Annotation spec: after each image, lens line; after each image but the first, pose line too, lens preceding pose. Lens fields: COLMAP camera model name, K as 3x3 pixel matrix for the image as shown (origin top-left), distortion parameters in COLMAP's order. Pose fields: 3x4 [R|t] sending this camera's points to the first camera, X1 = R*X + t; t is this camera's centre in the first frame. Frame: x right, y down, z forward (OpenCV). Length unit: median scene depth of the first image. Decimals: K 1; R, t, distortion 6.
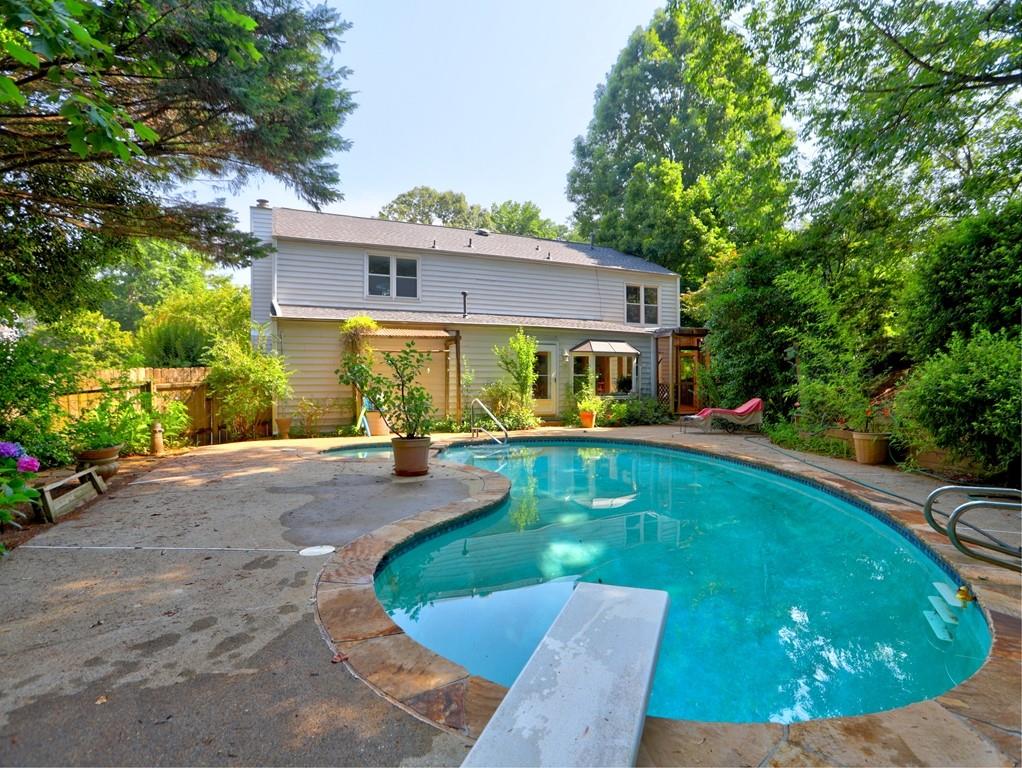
lens RADIAL K [[528.0, 0, 520.4], [0, 528.0, 388.1], [0, 0, 1]] dist [-0.066917, 0.037269]
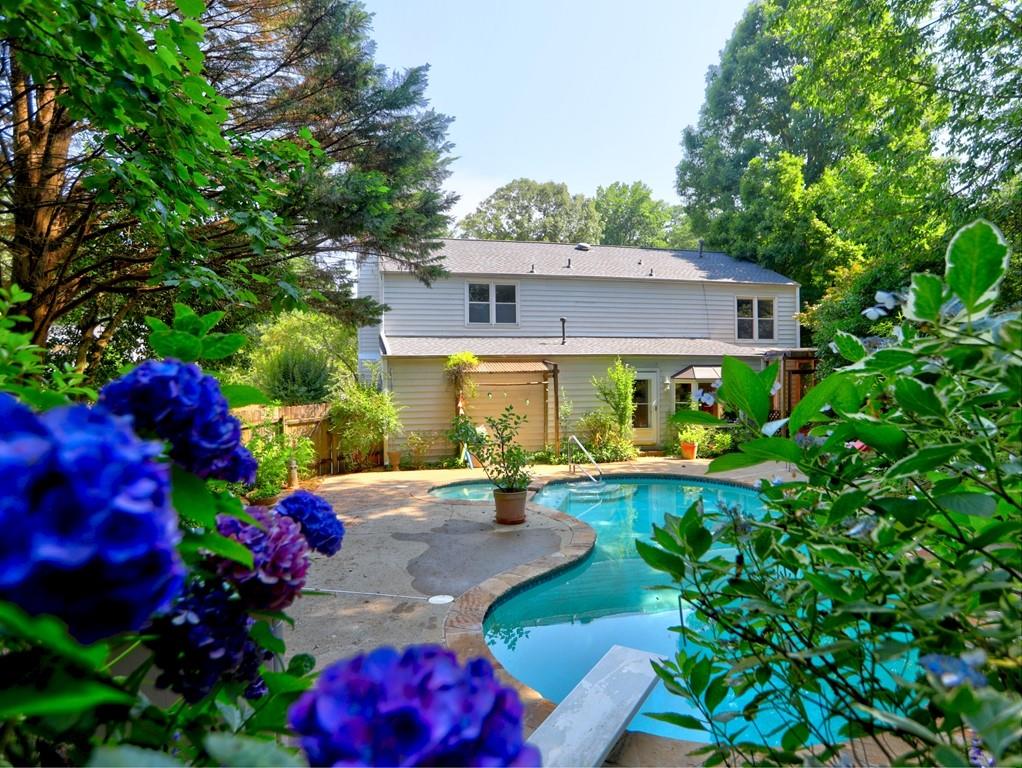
lens RADIAL K [[588.9, 0, 520.1], [0, 588.9, 384.6], [0, 0, 1]] dist [-0.081826, 0.085694]
pose [[0.981889, -0.004803, -0.189395, 0.024391], [0.004888, 0.999988, -0.000017, -0.058371], [0.189393, -0.000909, 0.981901, -0.107470]]
